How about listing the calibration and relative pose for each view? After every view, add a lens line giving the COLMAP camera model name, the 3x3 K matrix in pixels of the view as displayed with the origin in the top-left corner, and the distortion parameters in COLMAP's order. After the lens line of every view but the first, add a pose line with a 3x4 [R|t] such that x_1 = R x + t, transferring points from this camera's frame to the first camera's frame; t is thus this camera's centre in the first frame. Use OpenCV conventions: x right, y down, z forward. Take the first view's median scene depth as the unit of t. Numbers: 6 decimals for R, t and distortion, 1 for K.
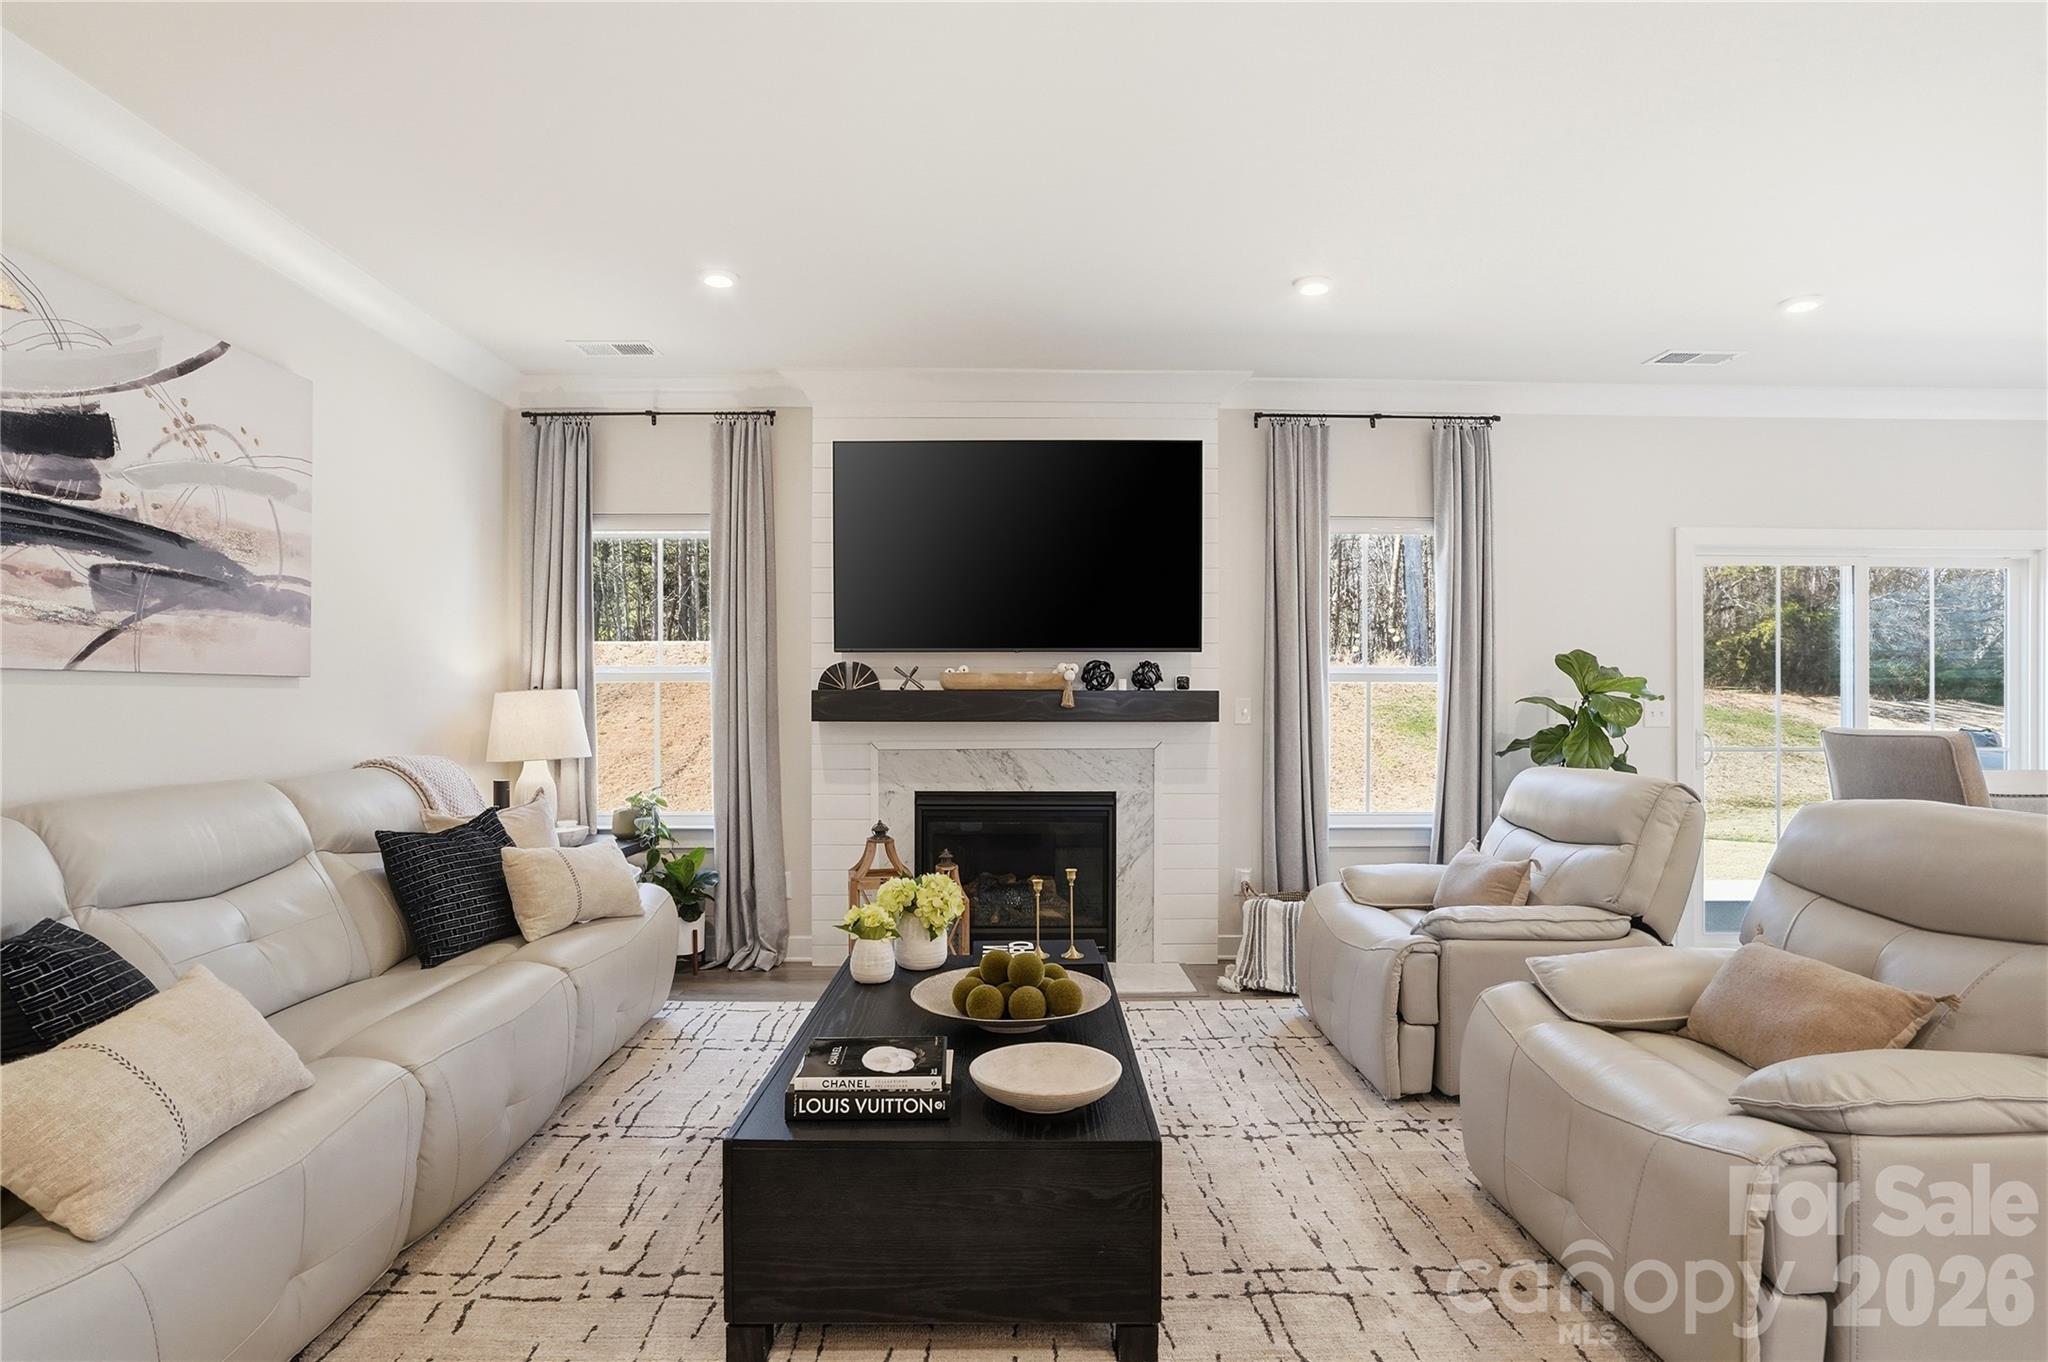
lens RADIAL K [[1044.8, 0, 1027.2], [0, 1044.8, 691.3], [0, 0, 1]] dist [-0.057034, 0.036092]
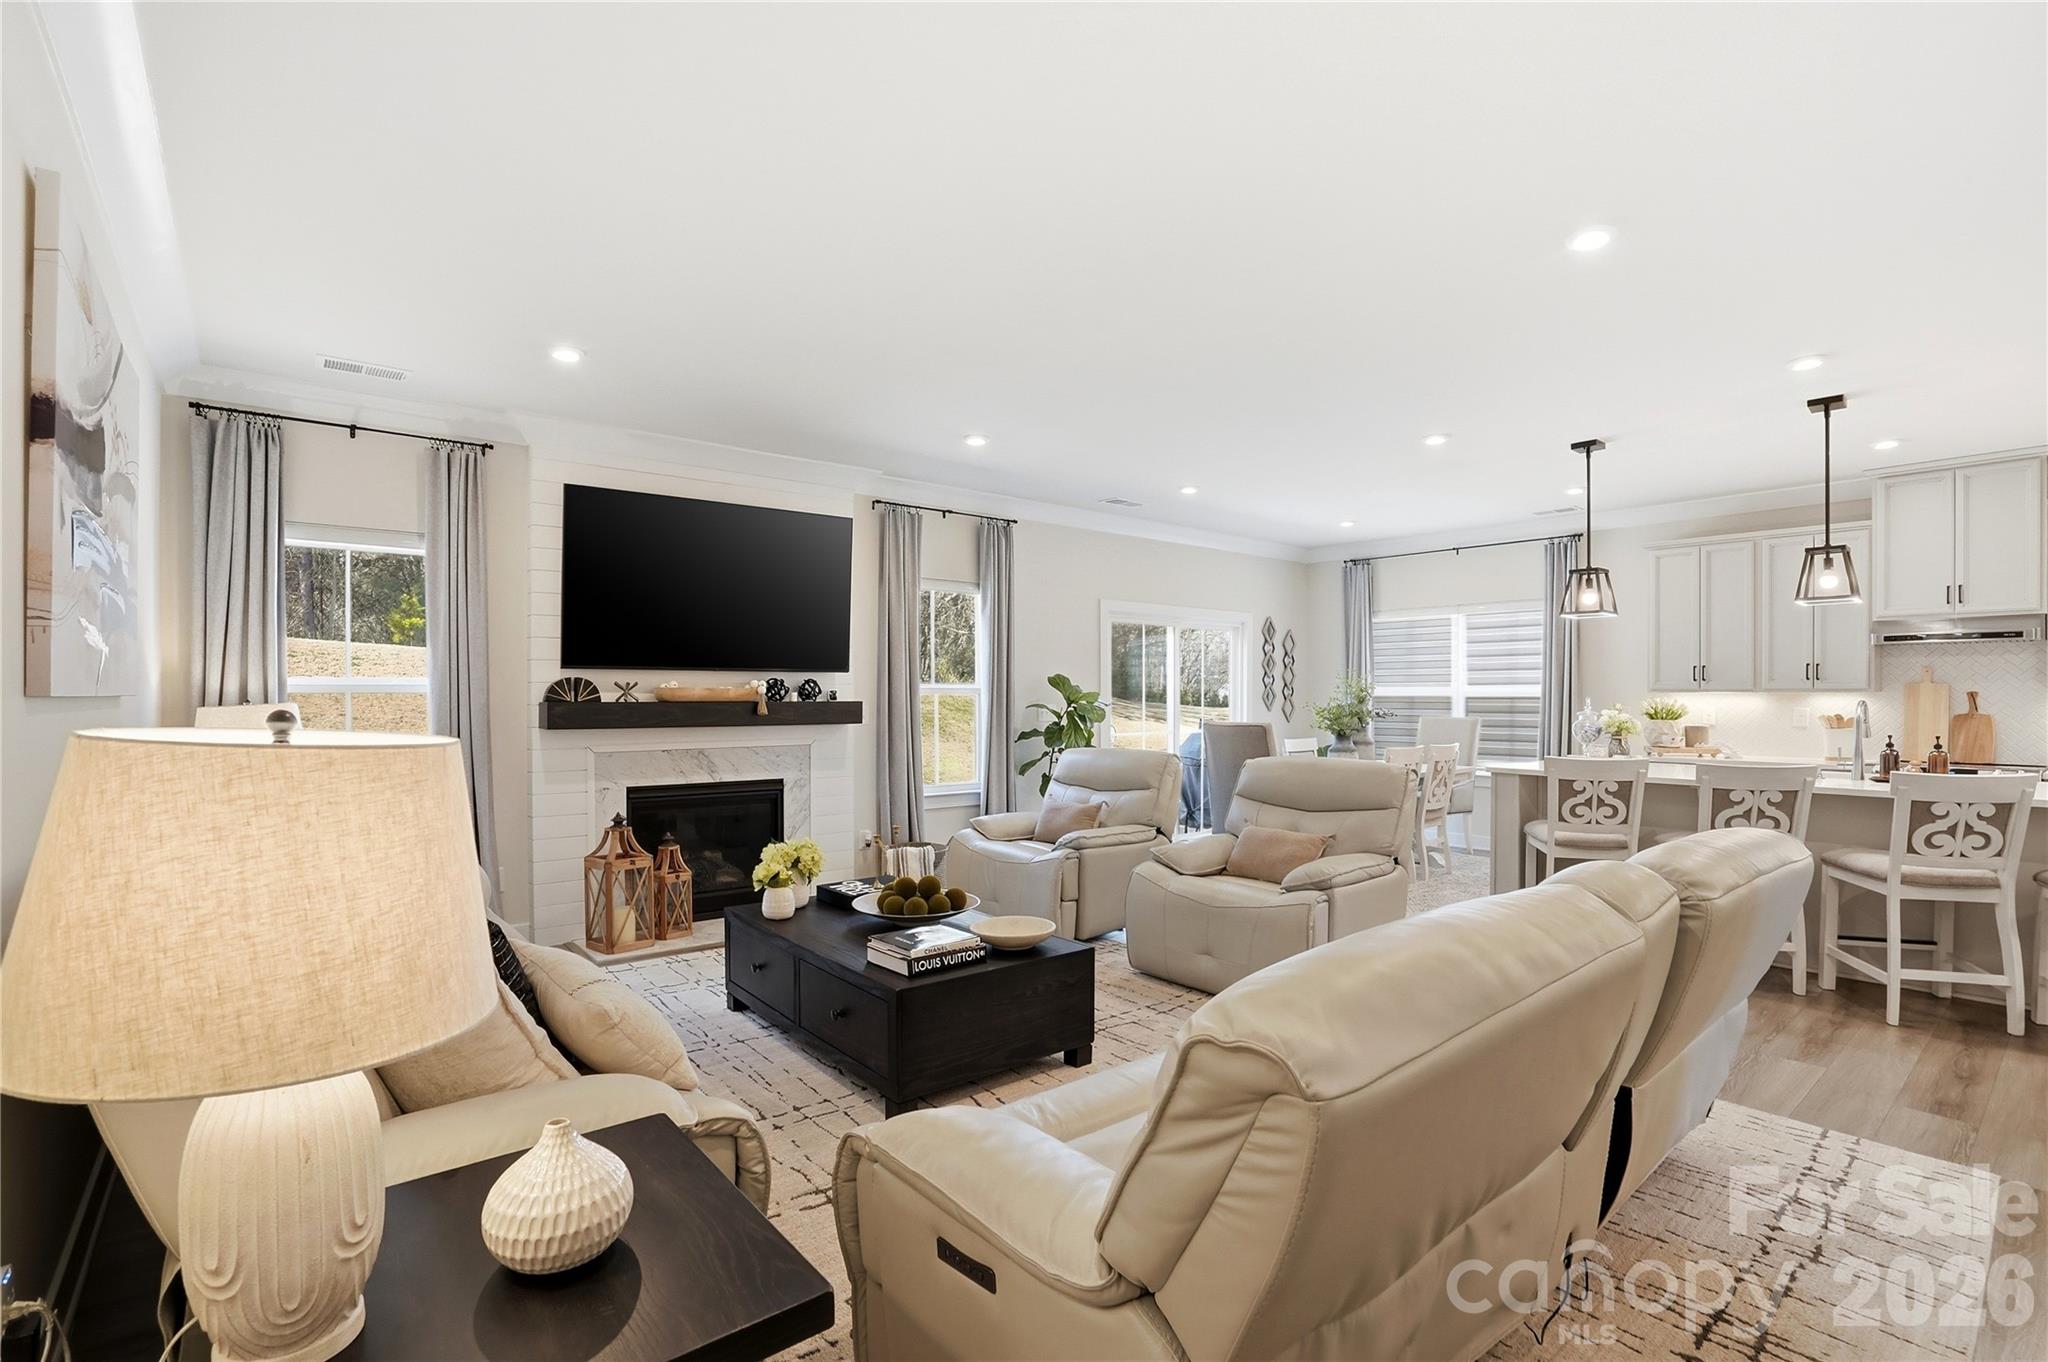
lens RADIAL K [[954.2, 0, 1026.6], [0, 954.2, 690.5], [0, 0, 1]] dist [-0.063948, 0.027226]
pose [[0.781939, 0.003051, 0.623347, -0.426143], [-0.004595, 0.999989, 0.000870, -0.016501], [-0.623338, -0.003544, 0.781945, -0.118909]]
